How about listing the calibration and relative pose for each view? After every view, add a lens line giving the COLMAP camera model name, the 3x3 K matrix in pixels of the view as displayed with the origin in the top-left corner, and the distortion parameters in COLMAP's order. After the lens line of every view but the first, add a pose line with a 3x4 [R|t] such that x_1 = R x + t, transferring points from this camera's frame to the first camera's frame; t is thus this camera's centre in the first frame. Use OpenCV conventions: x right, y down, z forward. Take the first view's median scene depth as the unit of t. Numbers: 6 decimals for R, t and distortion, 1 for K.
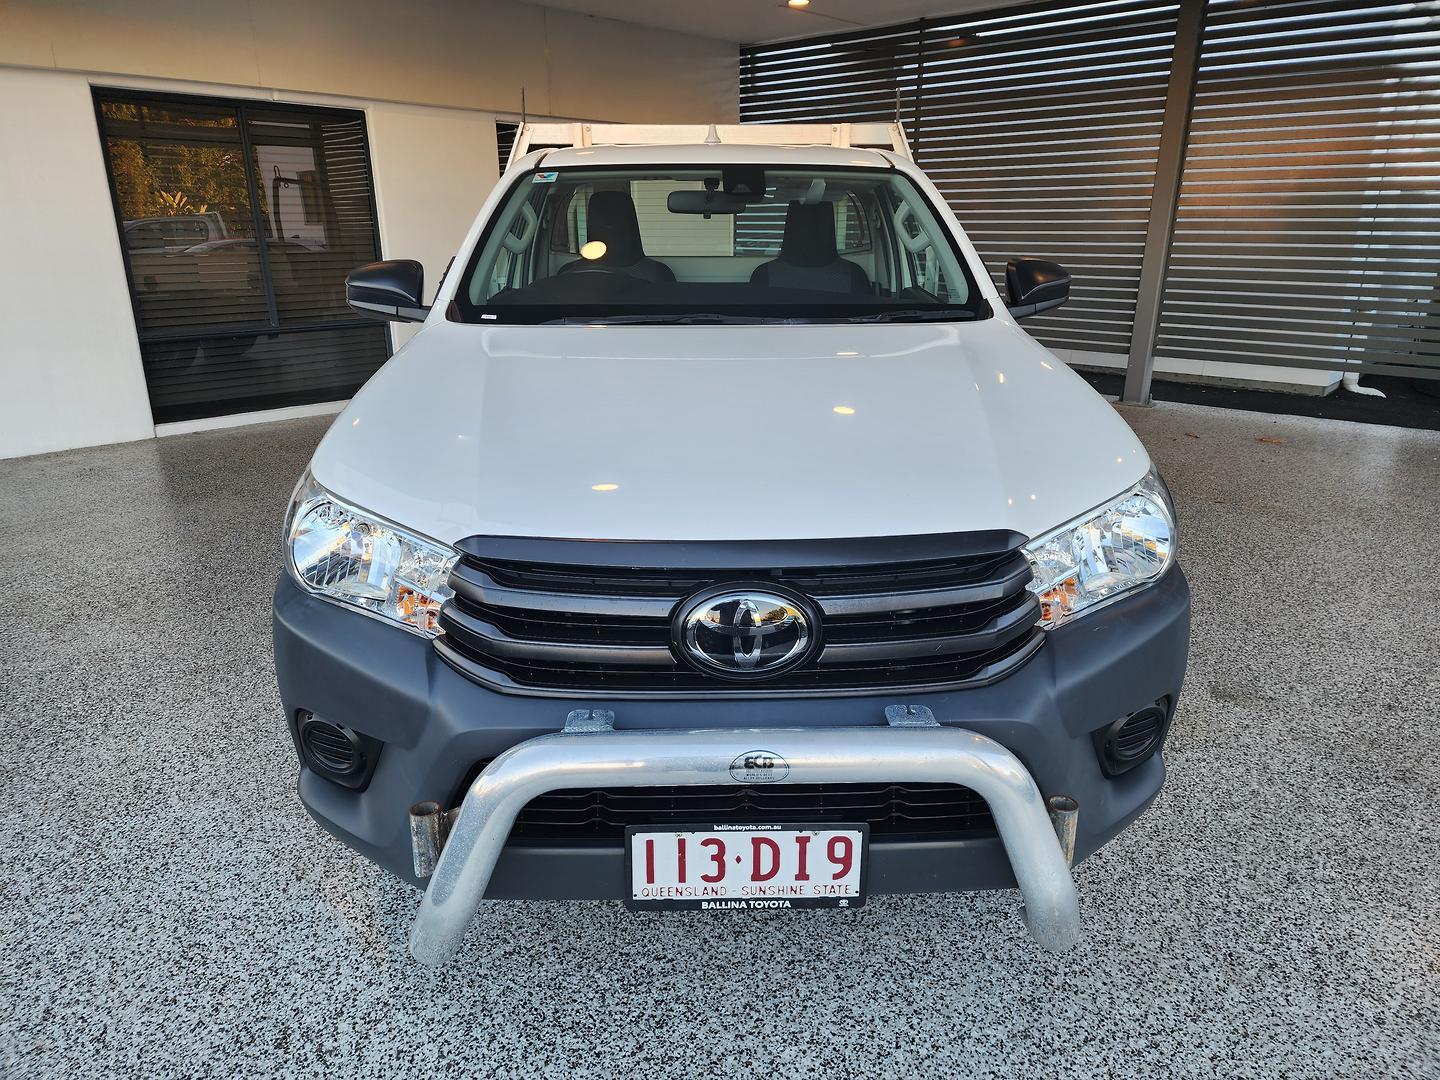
lens RADIAL K [[992.7, 0, 727.8], [0, 992.7, 546.9], [0, 0, 1]] dist [0.029481, -0.004720]
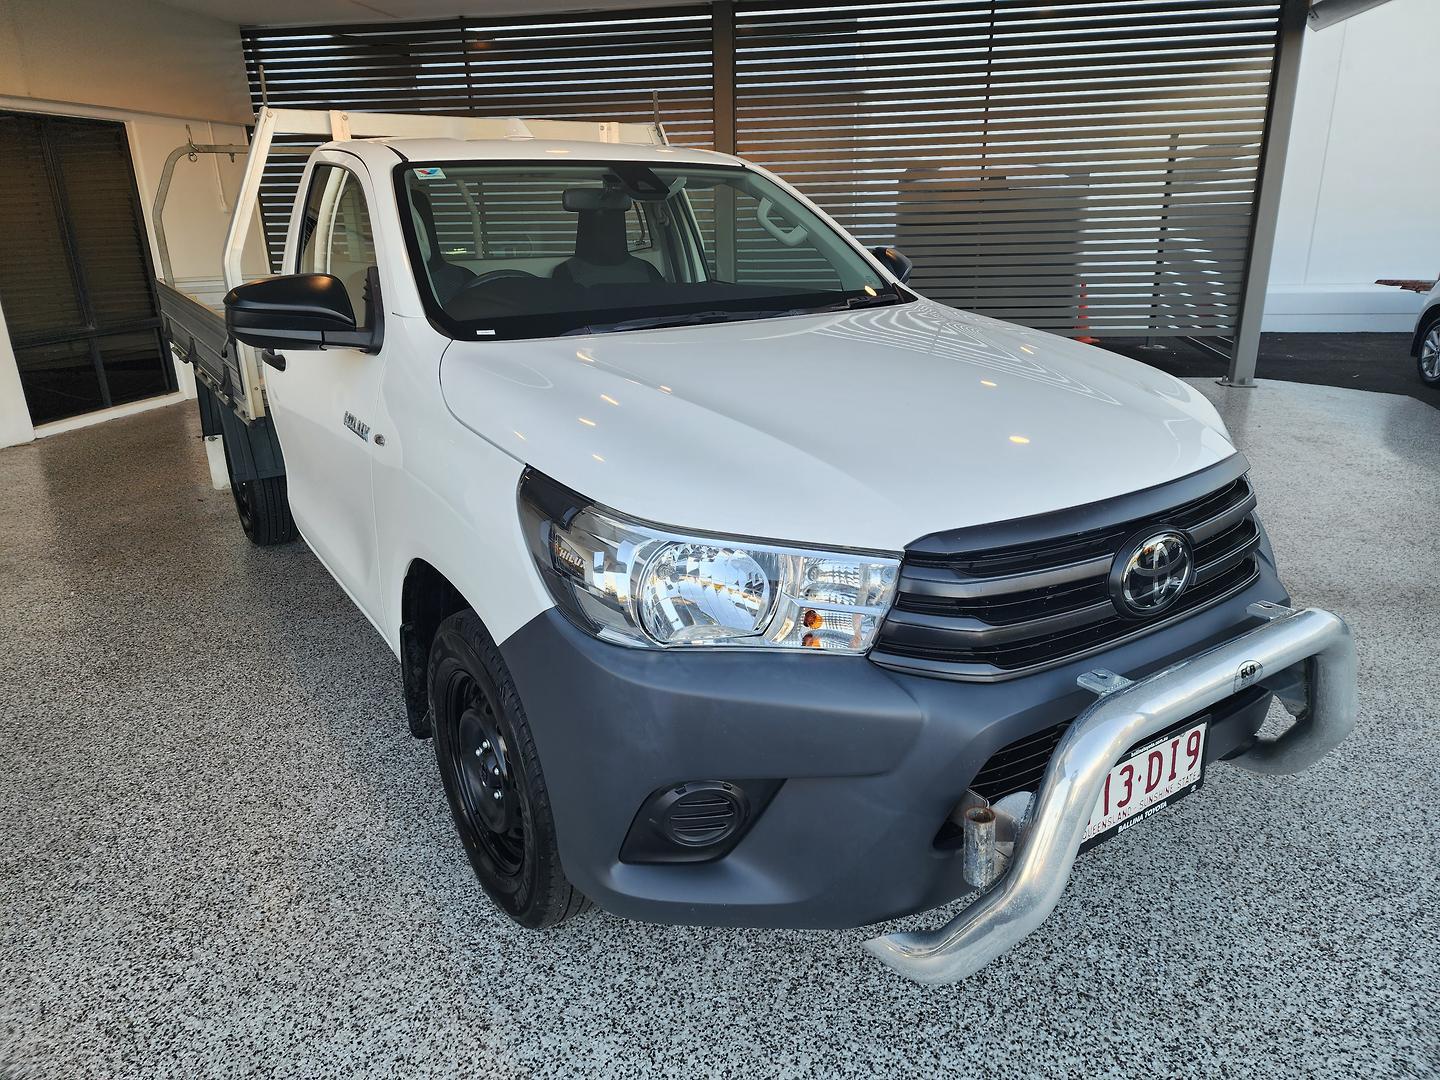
lens RADIAL K [[992.7, 0, 725.3], [0, 992.7, 537.7], [0, 0, 1]] dist [0.029481, -0.004720]
pose [[0.837986, -0.184199, 0.513664, -0.665213], [0.189557, 0.980948, 0.042523, -0.063634], [-0.511711, 0.061735, 0.856937, 0.190880]]
